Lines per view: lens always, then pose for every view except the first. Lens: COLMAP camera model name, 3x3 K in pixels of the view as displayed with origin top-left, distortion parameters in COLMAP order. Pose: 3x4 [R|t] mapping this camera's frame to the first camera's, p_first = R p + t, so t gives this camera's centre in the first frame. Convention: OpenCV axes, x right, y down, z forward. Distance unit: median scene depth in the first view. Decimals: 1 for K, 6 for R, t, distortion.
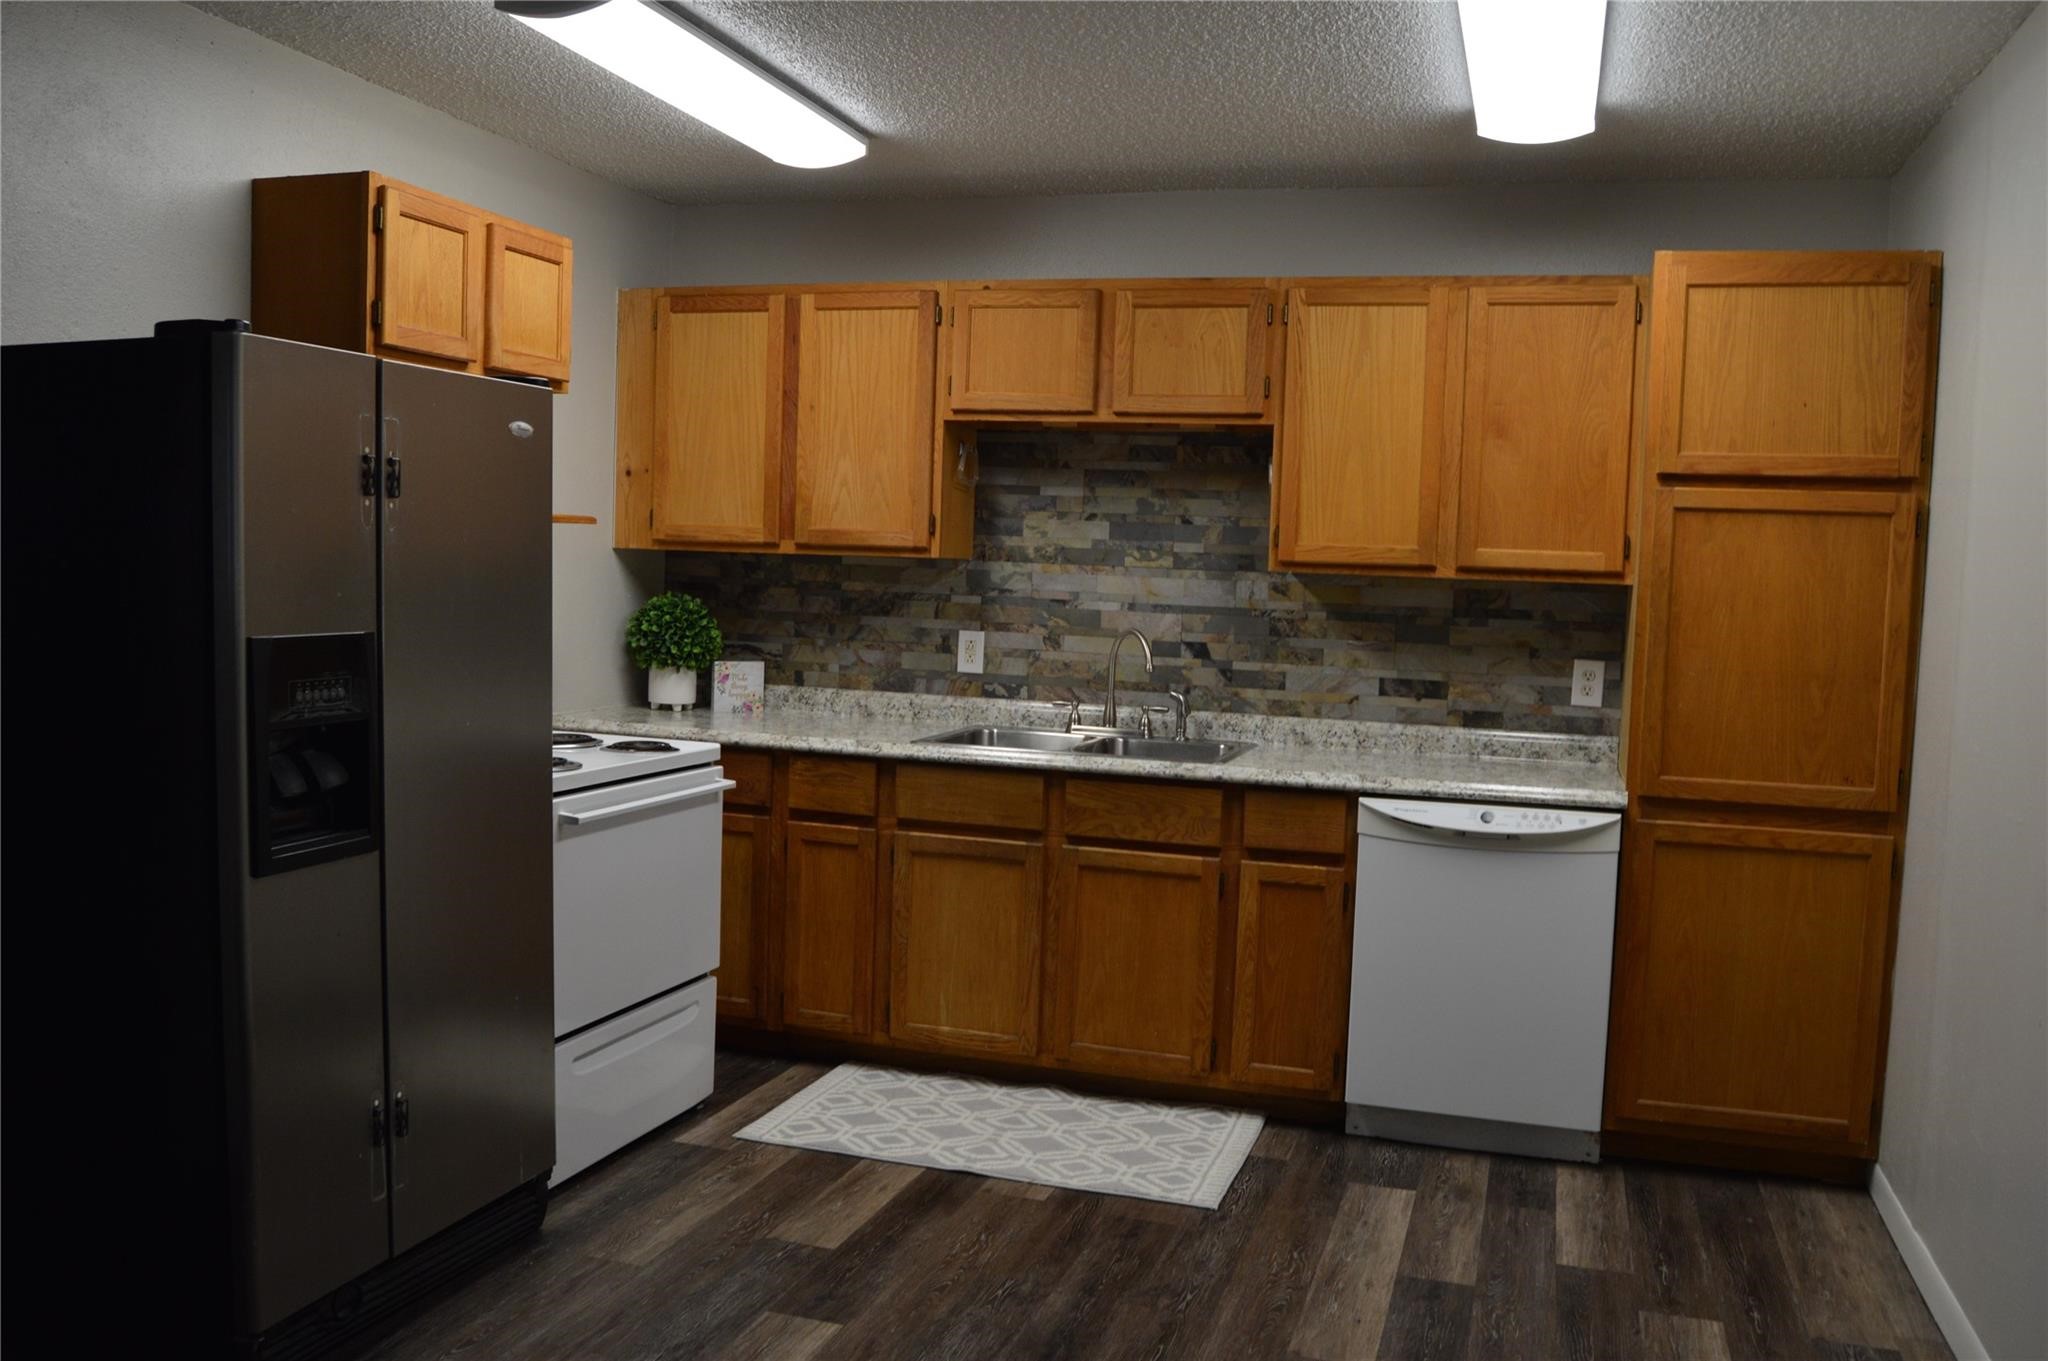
lens RADIAL K [[1676.3, 0, 1024.7], [0, 1676.3, 679.9], [0, 0, 1]] dist [-0.087819, 0.029036]
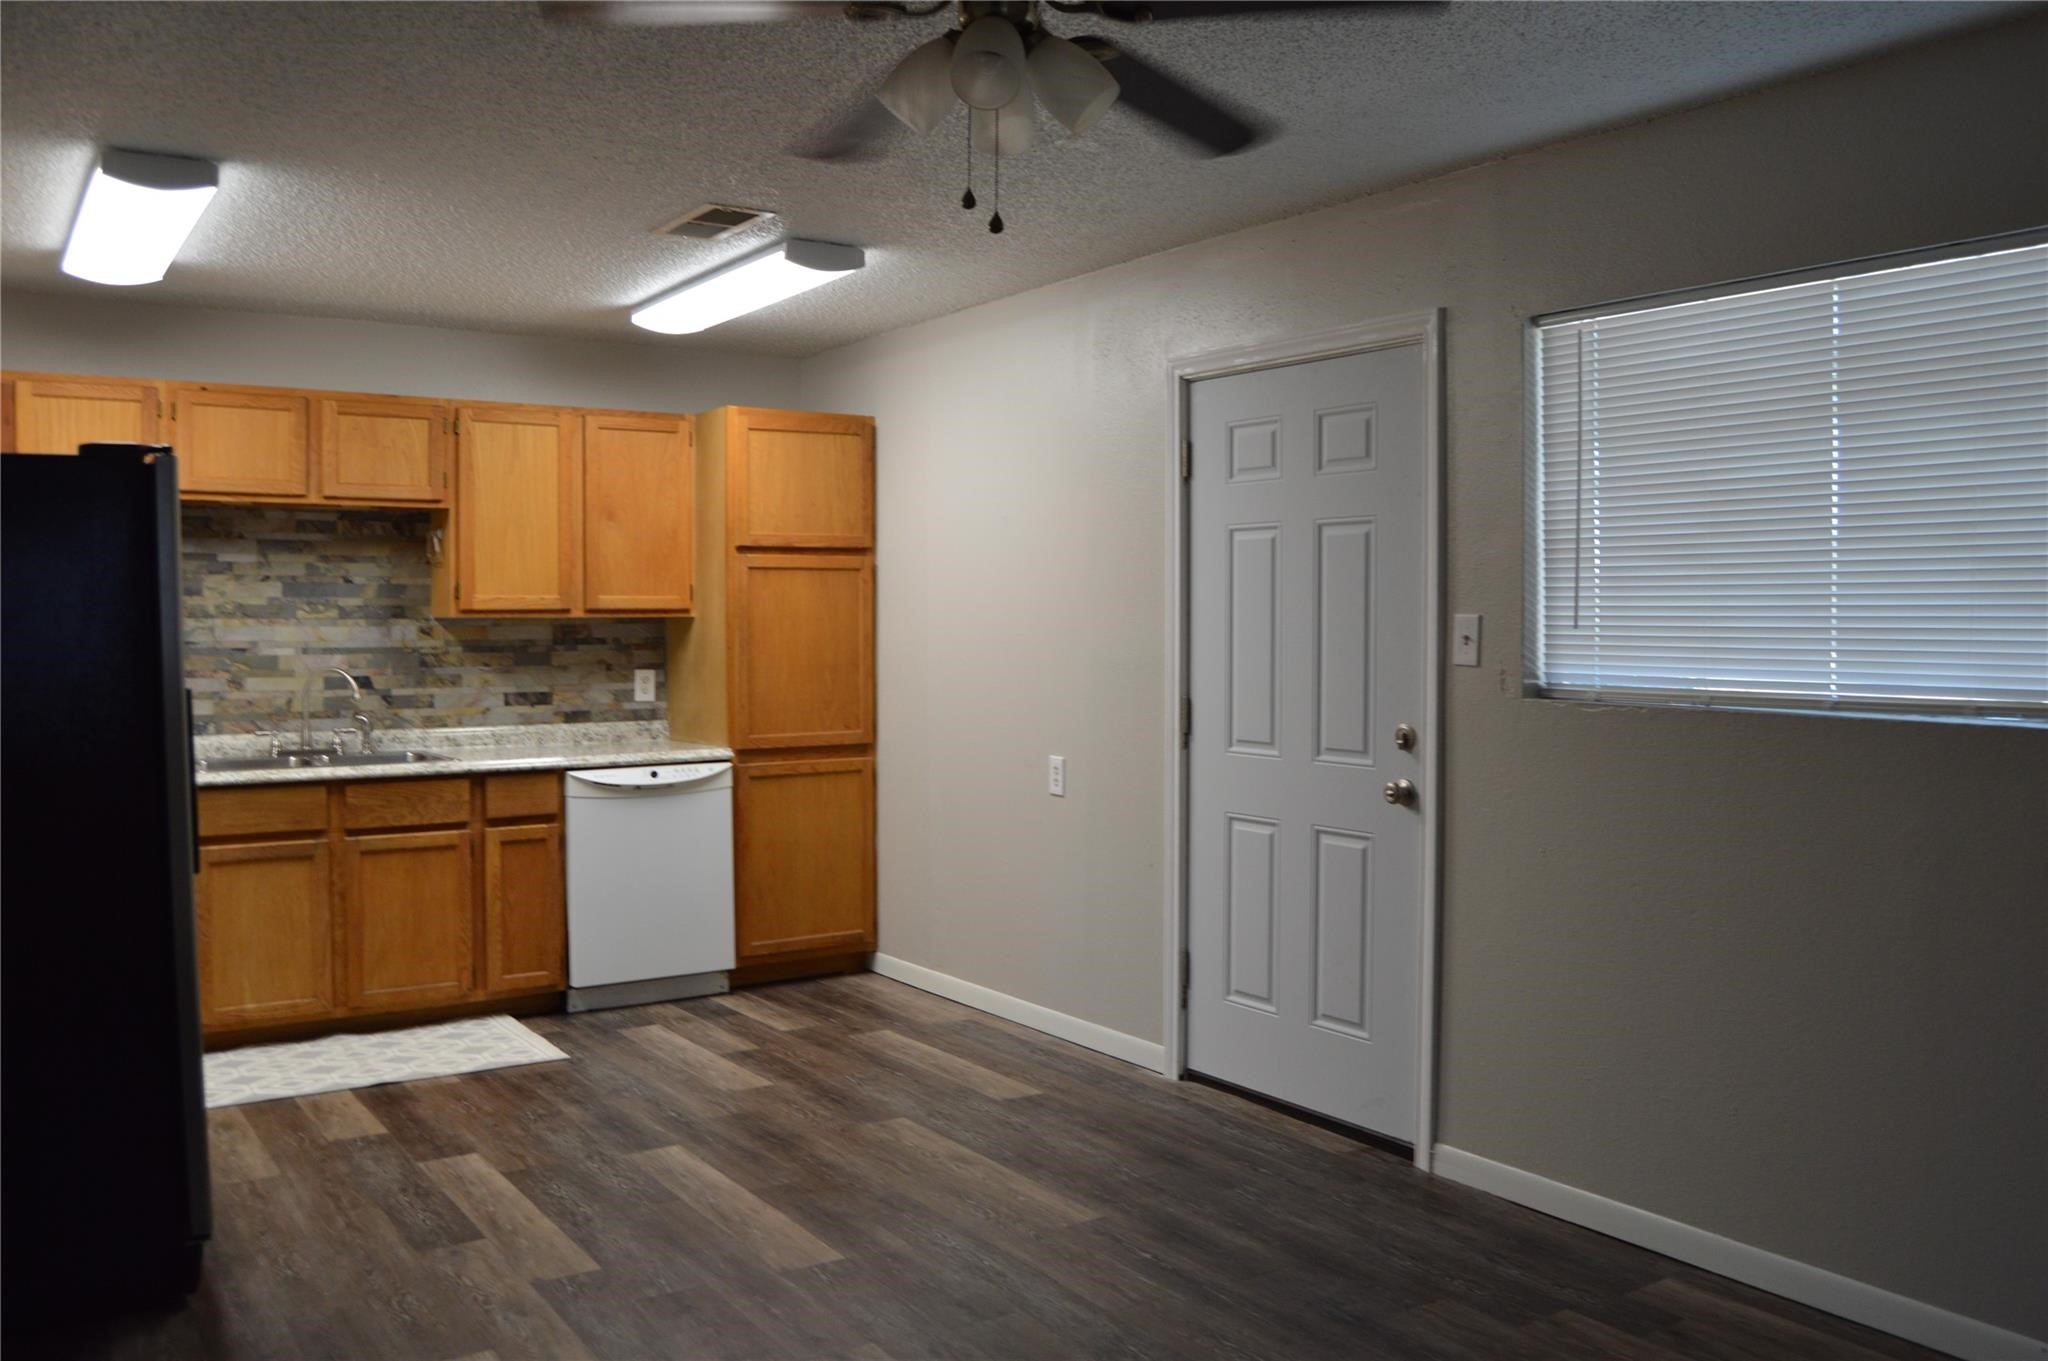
lens RADIAL K [[1676.3, 0, 1022.4], [0, 1676.3, 679.5], [0, 0, 1]] dist [-0.087819, 0.029036]
pose [[0.627833, -0.062564, 0.775830, -0.640491], [0.078071, 0.996799, 0.017205, -0.002771], [-0.774423, 0.049768, 0.630708, -0.200882]]
